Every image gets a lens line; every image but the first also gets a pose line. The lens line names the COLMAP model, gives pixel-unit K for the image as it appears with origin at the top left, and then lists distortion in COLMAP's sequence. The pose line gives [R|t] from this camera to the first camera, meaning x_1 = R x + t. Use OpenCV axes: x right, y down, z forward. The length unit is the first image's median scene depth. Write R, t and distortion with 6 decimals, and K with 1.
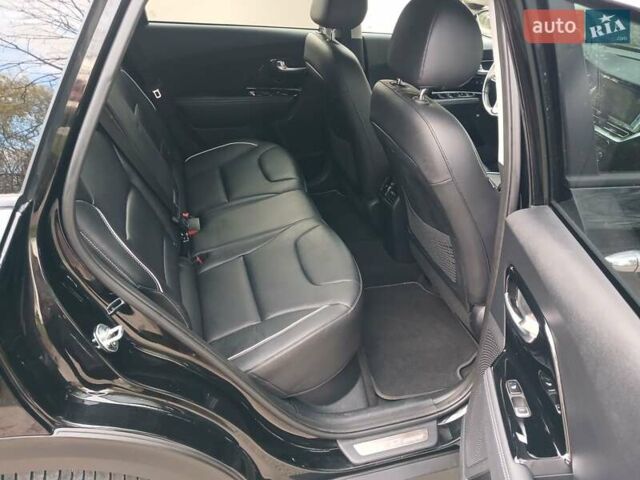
lens RADIAL K [[496.7, 0, 320.0], [0, 496.7, 240.0], [0, 0, 1]] dist [0.010807, -0.060863]
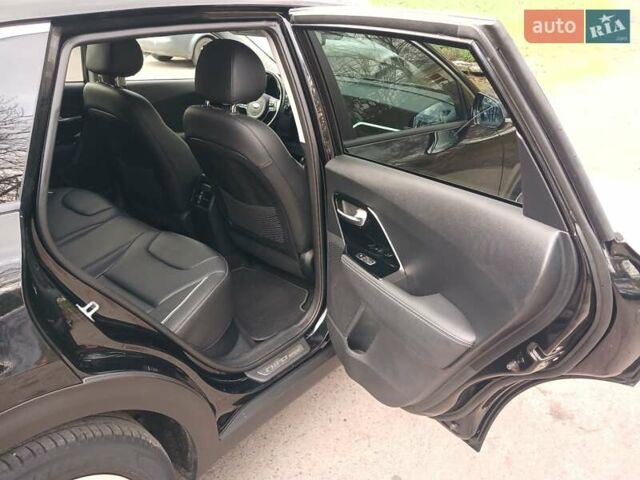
lens RADIAL K [[517.8, 0, 320.0], [0, 517.8, 240.0], [0, 0, 1]] dist [-0.006523, -0.010373]
pose [[0.835093, -0.239500, 0.495237, -0.373740], [0.287234, 0.957625, -0.021233, 0.151168], [-0.469166, 0.159980, 0.868498, -0.306857]]
